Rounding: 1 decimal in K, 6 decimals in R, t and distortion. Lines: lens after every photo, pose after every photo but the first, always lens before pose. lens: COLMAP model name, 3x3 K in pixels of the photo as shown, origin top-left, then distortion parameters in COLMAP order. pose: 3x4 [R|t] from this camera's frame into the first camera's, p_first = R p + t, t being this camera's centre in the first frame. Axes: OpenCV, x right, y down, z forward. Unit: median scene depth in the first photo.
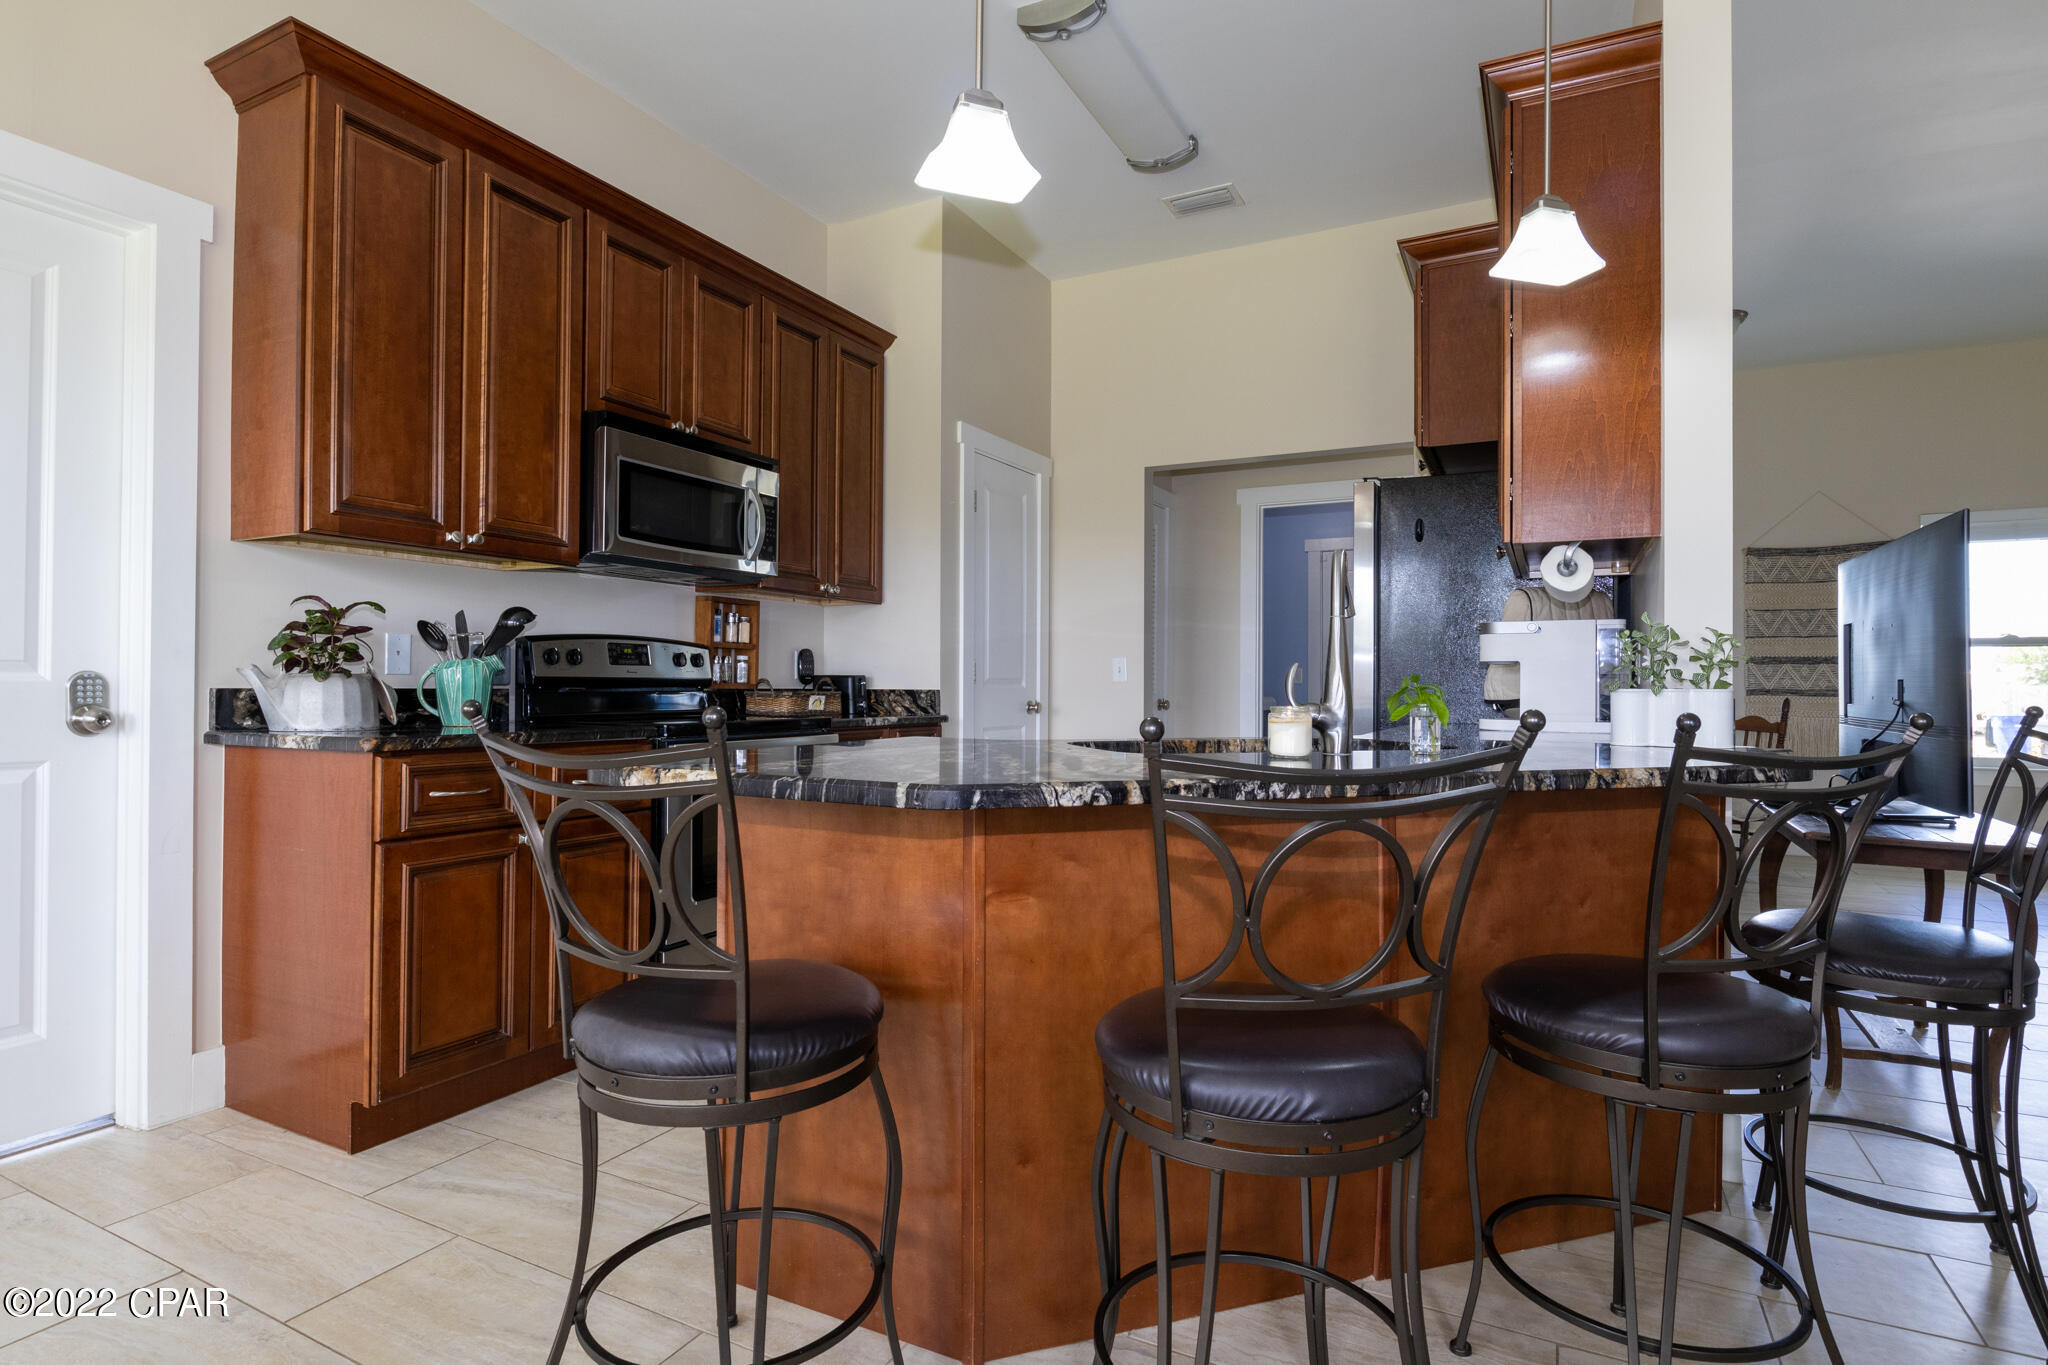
lens RADIAL K [[1033.3, 0, 1020.6], [0, 1033.3, 679.4], [0, 0, 1]] dist [-0.006716, -0.001433]
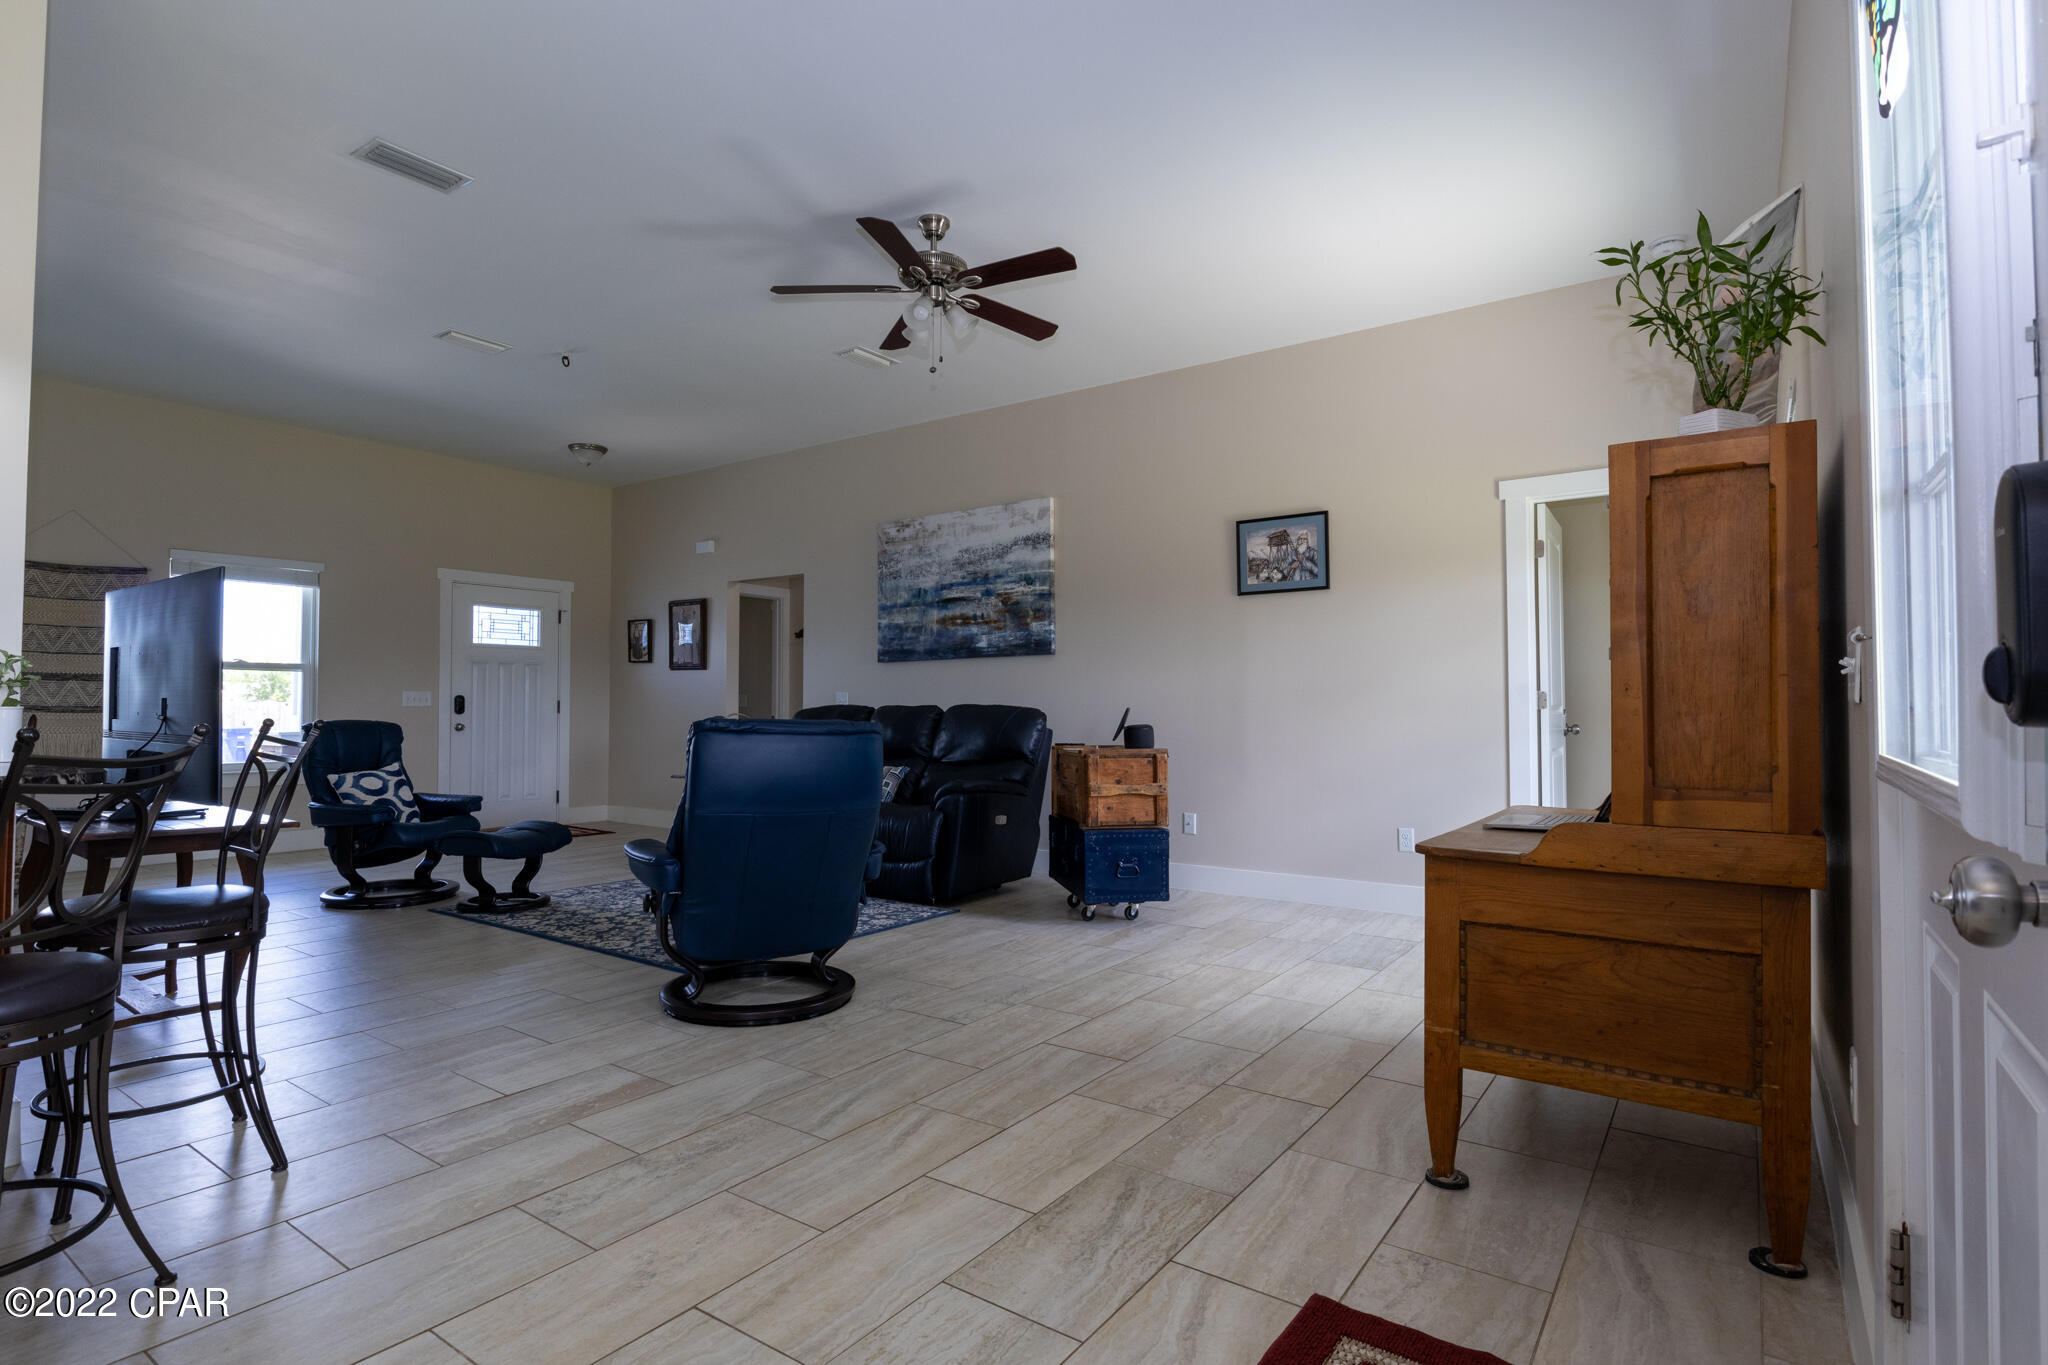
lens RADIAL K [[1019.9, 0, 1021.8], [0, 1019.9, 679.4], [0, 0, 1]] dist [-0.006008, -0.000671]
pose [[0.142491, 0.024430, 0.989495, -0.186296], [-0.009094, 0.999685, -0.023372, -0.003220], [-0.989754, -0.005668, 0.142668, -0.168694]]
